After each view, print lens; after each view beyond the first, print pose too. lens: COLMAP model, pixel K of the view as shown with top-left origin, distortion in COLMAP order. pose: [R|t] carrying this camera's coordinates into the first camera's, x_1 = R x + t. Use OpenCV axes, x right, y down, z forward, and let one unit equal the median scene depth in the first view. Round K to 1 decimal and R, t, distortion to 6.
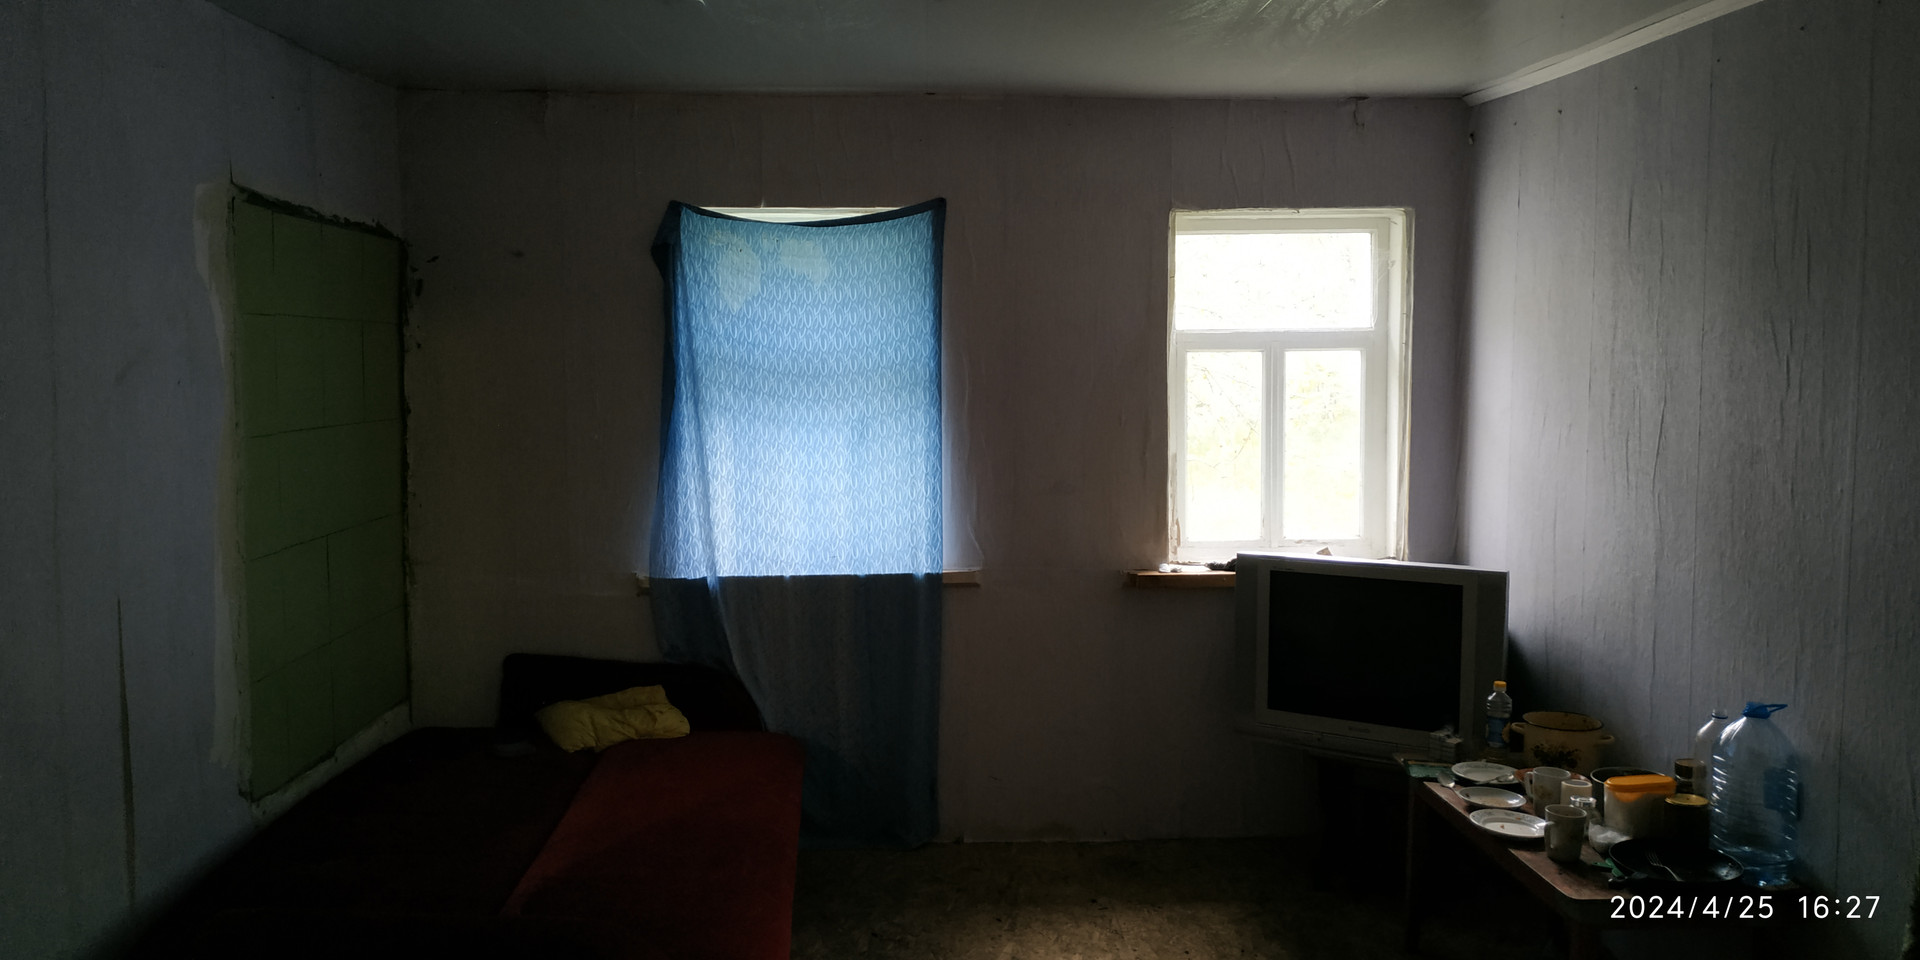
lens RADIAL K [[1374.5, 0, 966.6], [0, 1374.5, 480.8], [0, 0, 1]] dist [0.037029, -0.071662]
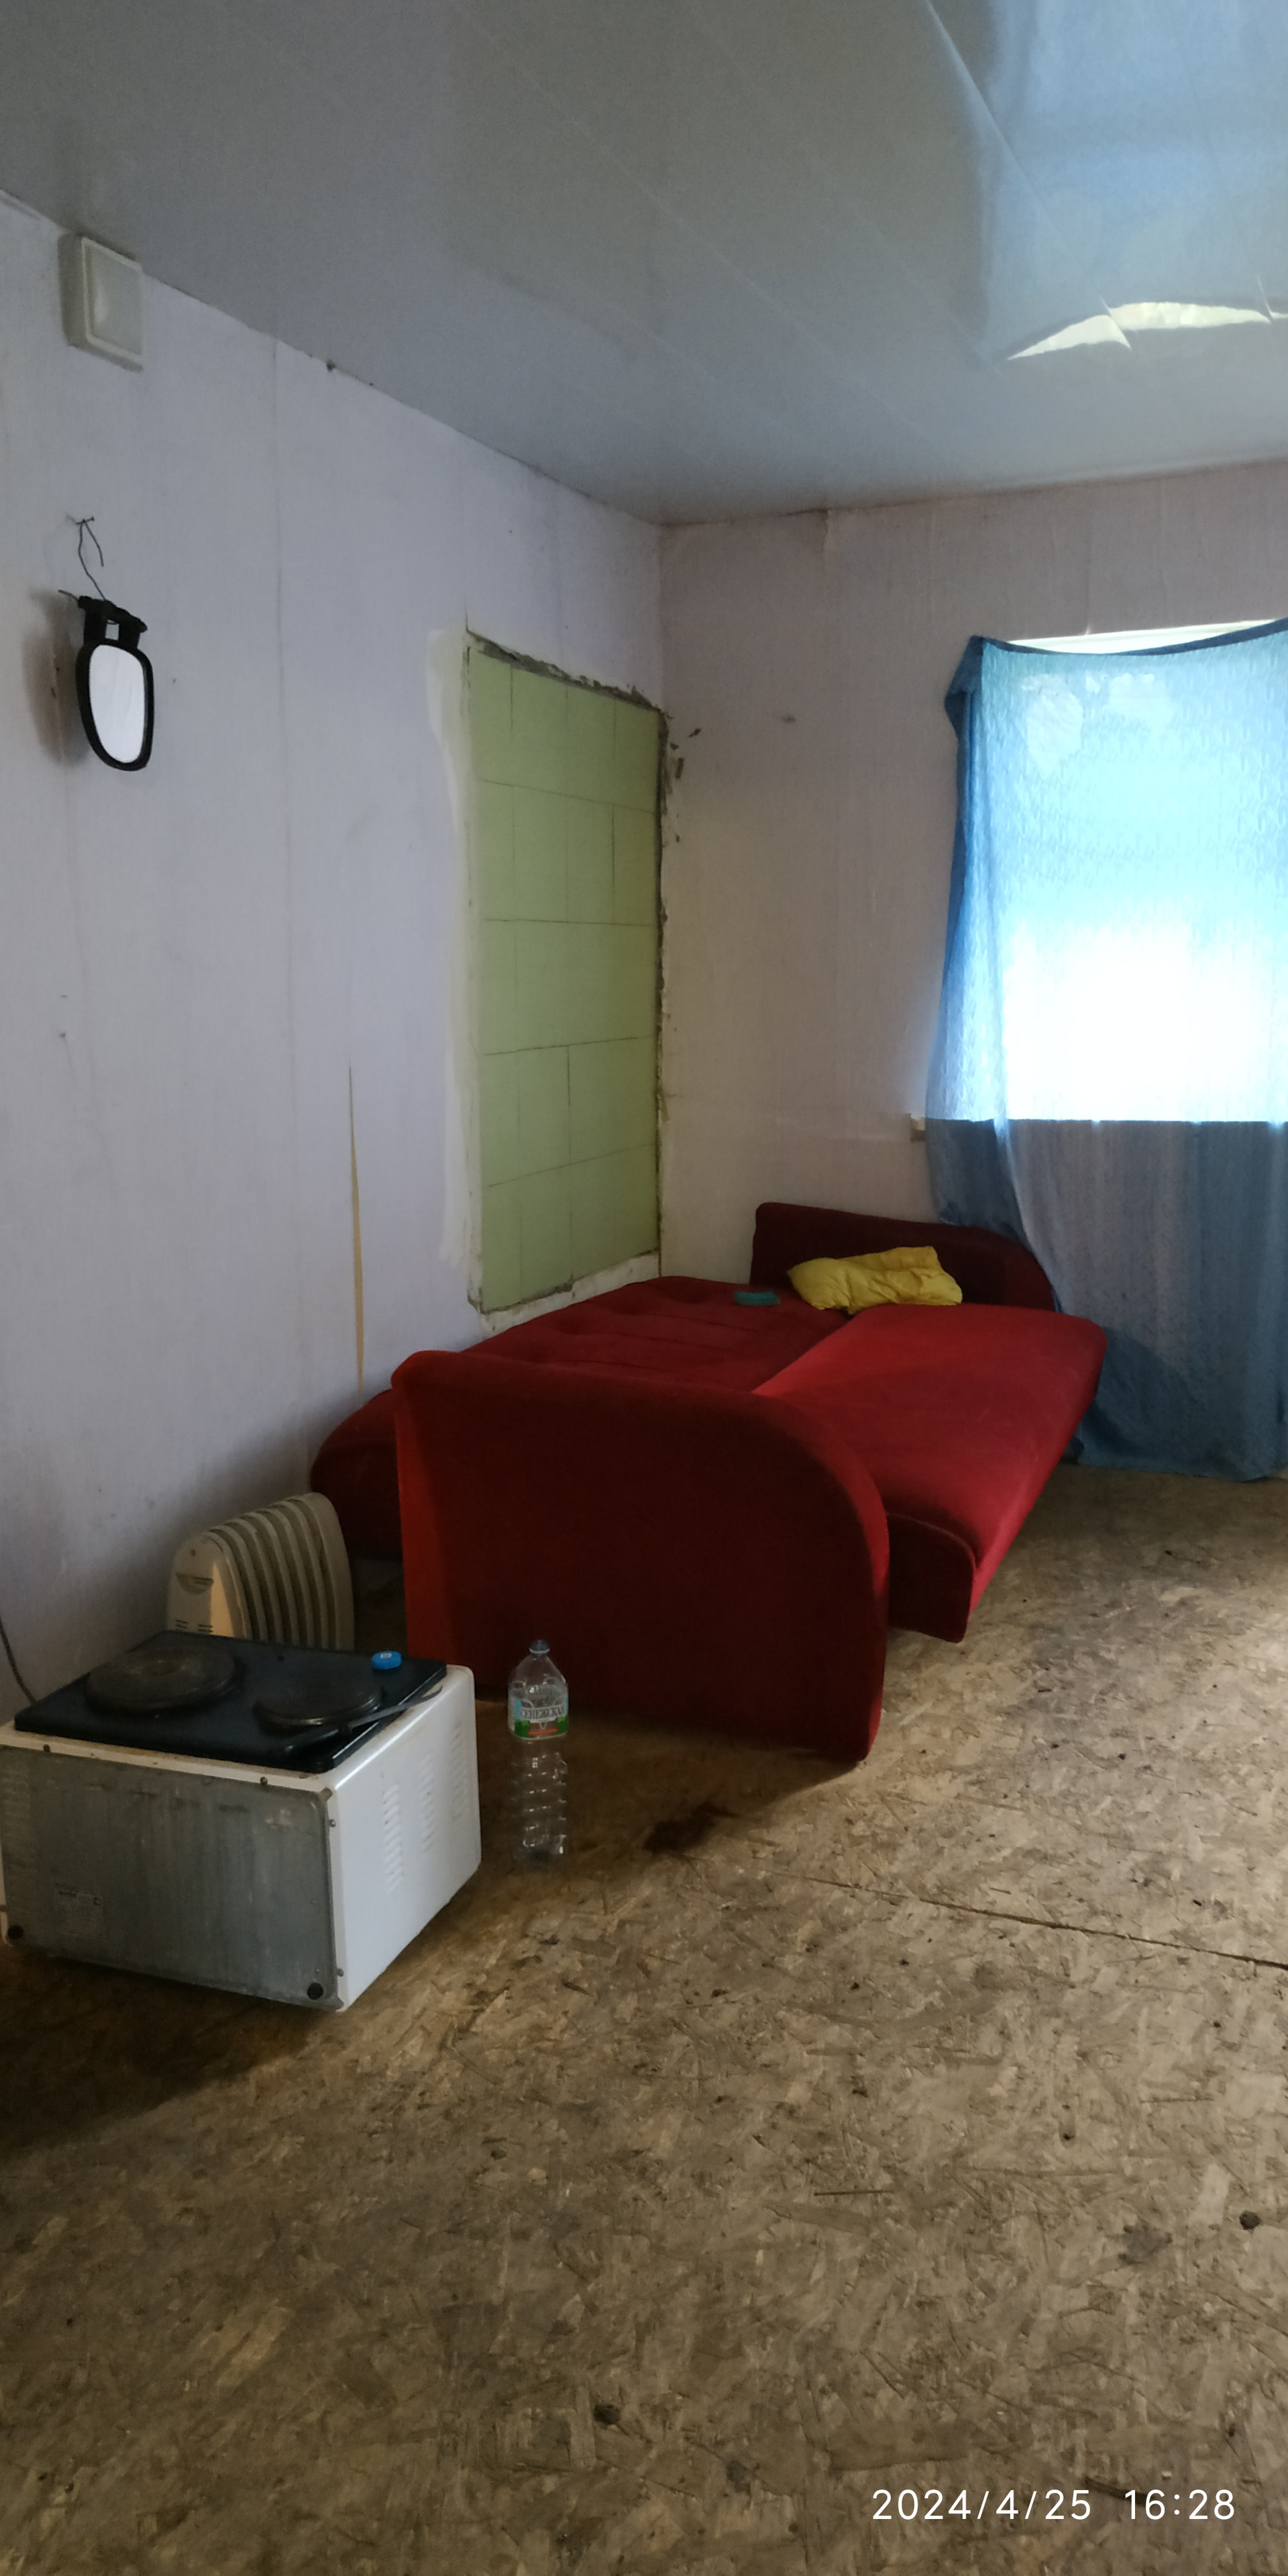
lens RADIAL K [[1844.1, 0, 663.7], [0, 1844.1, 1330.6], [0, 0, 1]] dist [0.037029, -0.071662]
pose [[0.909056, 0.067077, -0.411240, 0.088321], [-0.021822, 0.993267, 0.113774, 0.075489], [0.416103, -0.094452, 0.904399, -0.069567]]
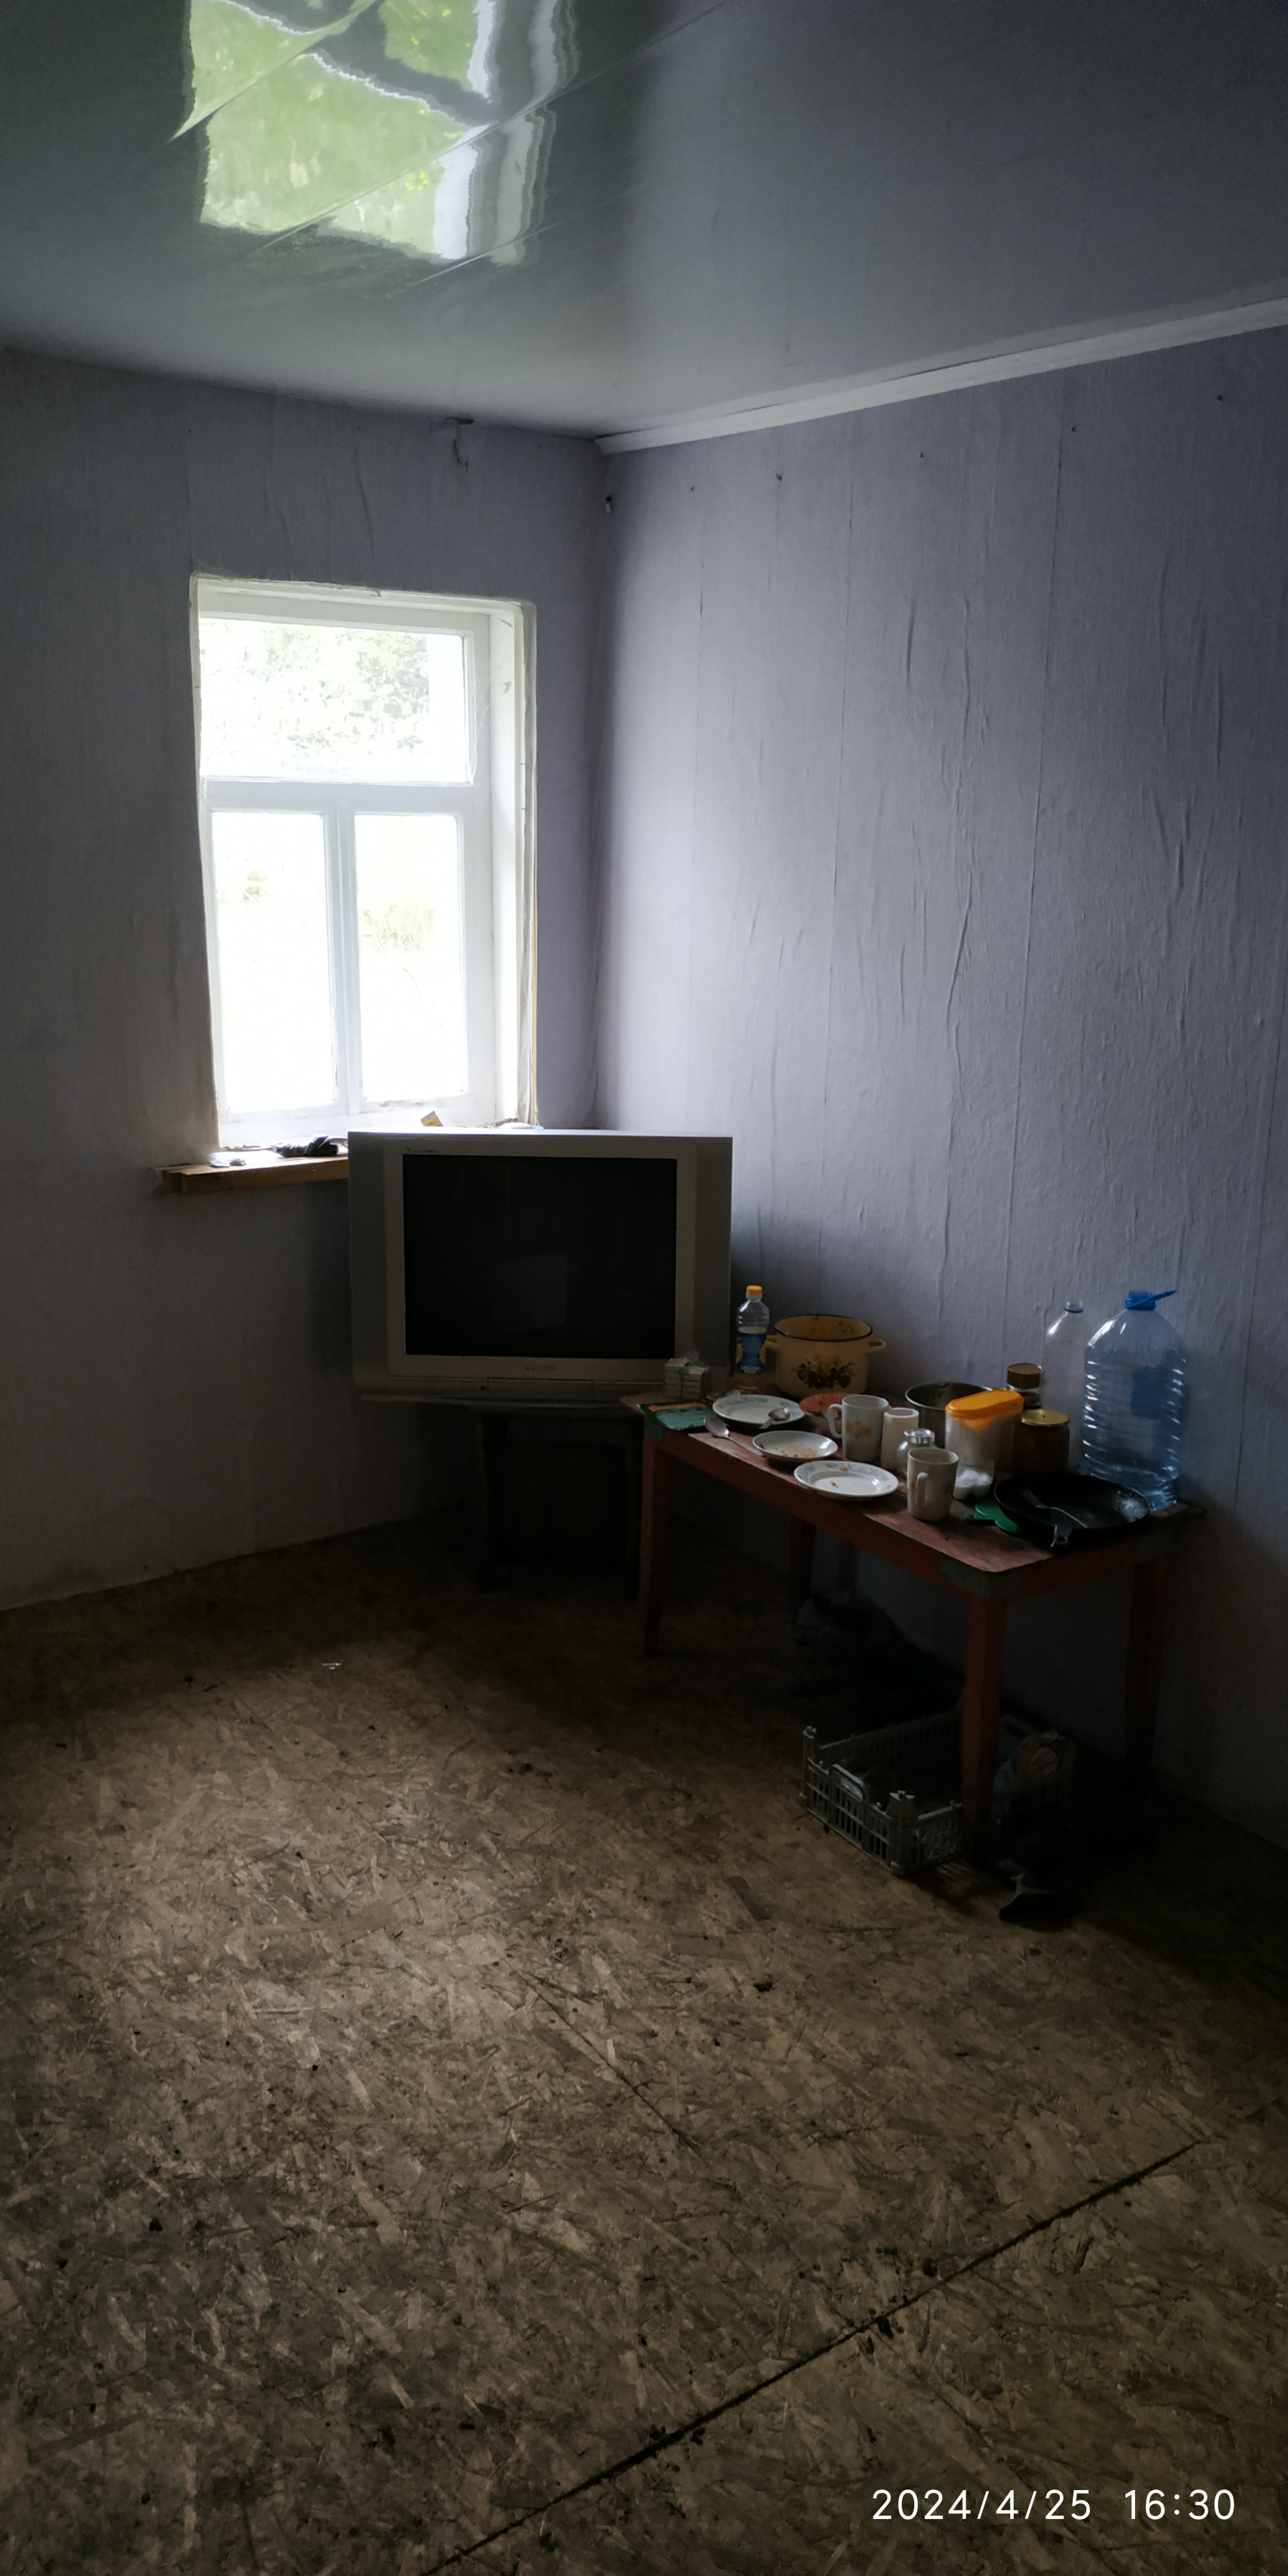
lens RADIAL K [[1844.1, 0, 643.4], [0, 1844.1, 1302.3], [0, 0, 1]] dist [0.037029, -0.071662]
pose [[0.844907, -0.115640, 0.522263, -0.152005], [0.024792, 0.983769, 0.177720, -0.019906], [-0.534338, -0.137209, 0.834060, 0.166484]]
